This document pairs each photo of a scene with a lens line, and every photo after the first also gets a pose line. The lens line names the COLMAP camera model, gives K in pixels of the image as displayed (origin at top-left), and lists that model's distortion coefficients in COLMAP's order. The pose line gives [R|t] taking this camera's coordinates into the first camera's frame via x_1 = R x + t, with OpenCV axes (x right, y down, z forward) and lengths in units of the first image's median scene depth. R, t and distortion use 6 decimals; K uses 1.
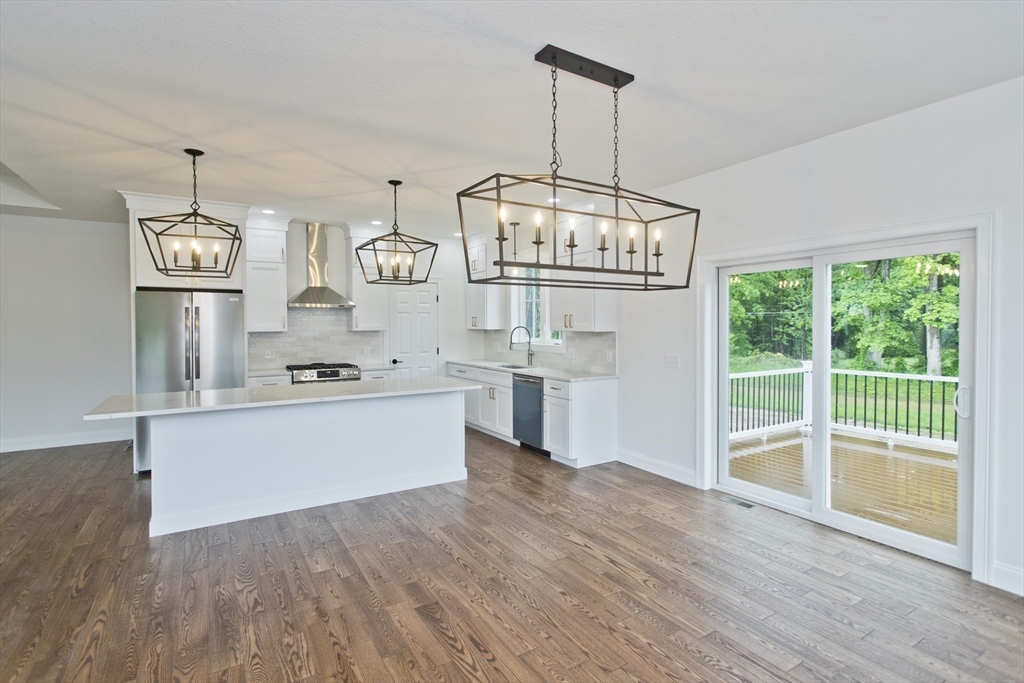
lens RADIAL K [[498.7, 0, 514.0], [0, 498.7, 335.4], [0, 0, 1]] dist [0.008738, 0.000474]
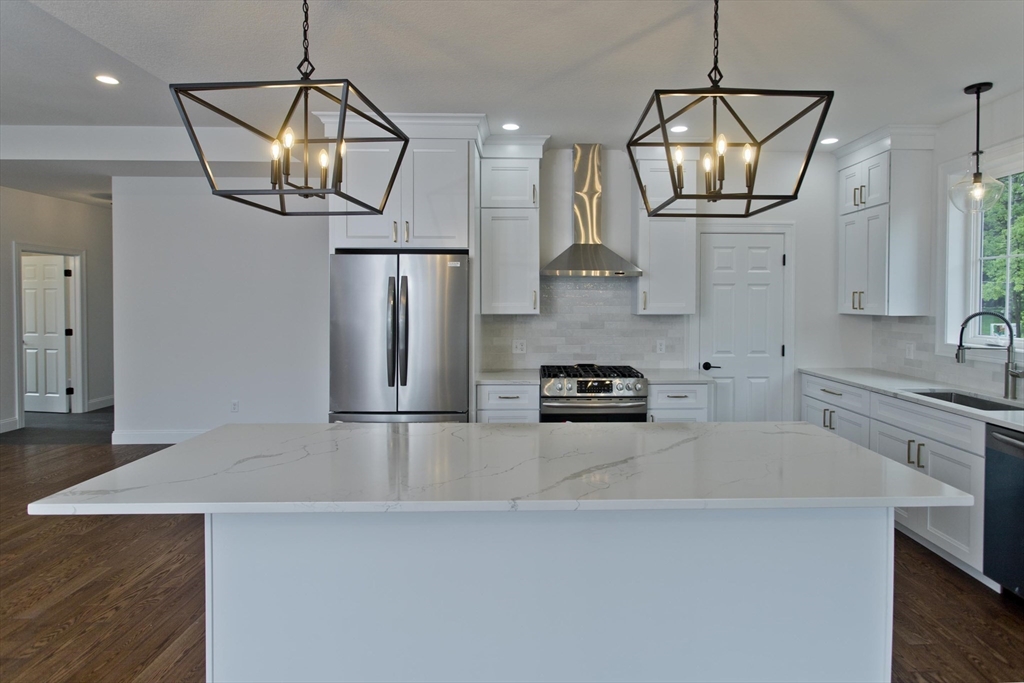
lens RADIAL K [[536.4, 0, 549.7], [0, 536.4, 311.1], [0, 0, 1]] dist [-0.003840, -0.000163]
pose [[0.867854, 0.016917, -0.496531, -0.100856], [-0.017740, 0.999838, 0.003058, -0.014715], [0.496503, 0.006155, 0.868013, 0.415039]]
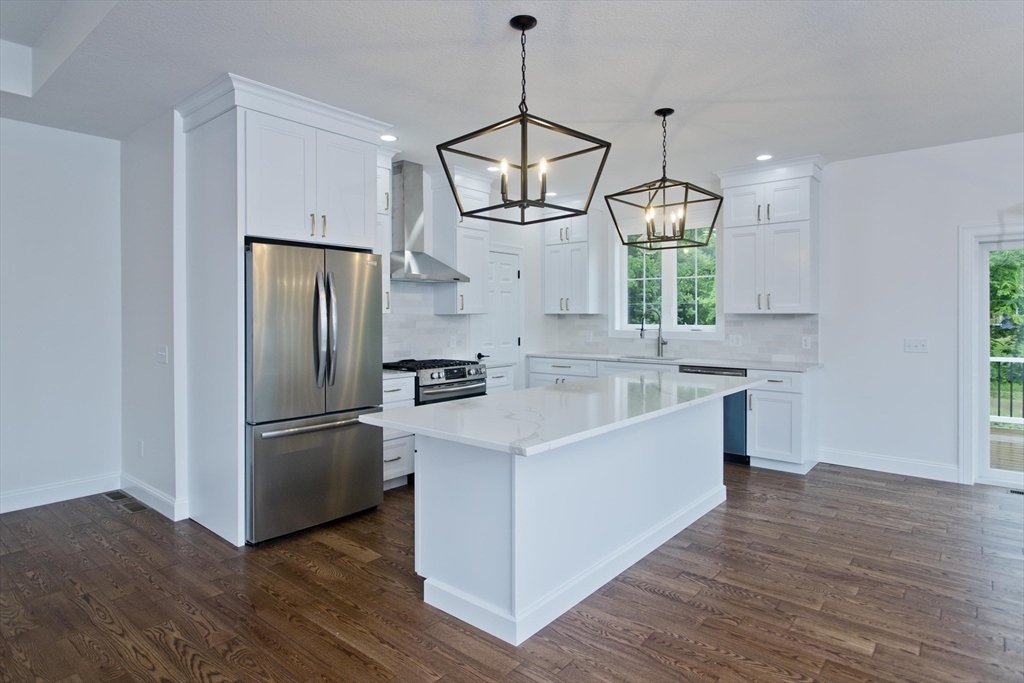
lens RADIAL K [[568.0, 0, 521.9], [0, 568.0, 319.1], [0, 0, 1]] dist [0.005812, 0.001031]
pose [[0.946080, -0.000374, 0.323933, -0.547631], [0.005816, 0.999858, -0.015830, 0.013040], [-0.323881, 0.016860, 0.945947, 0.203696]]
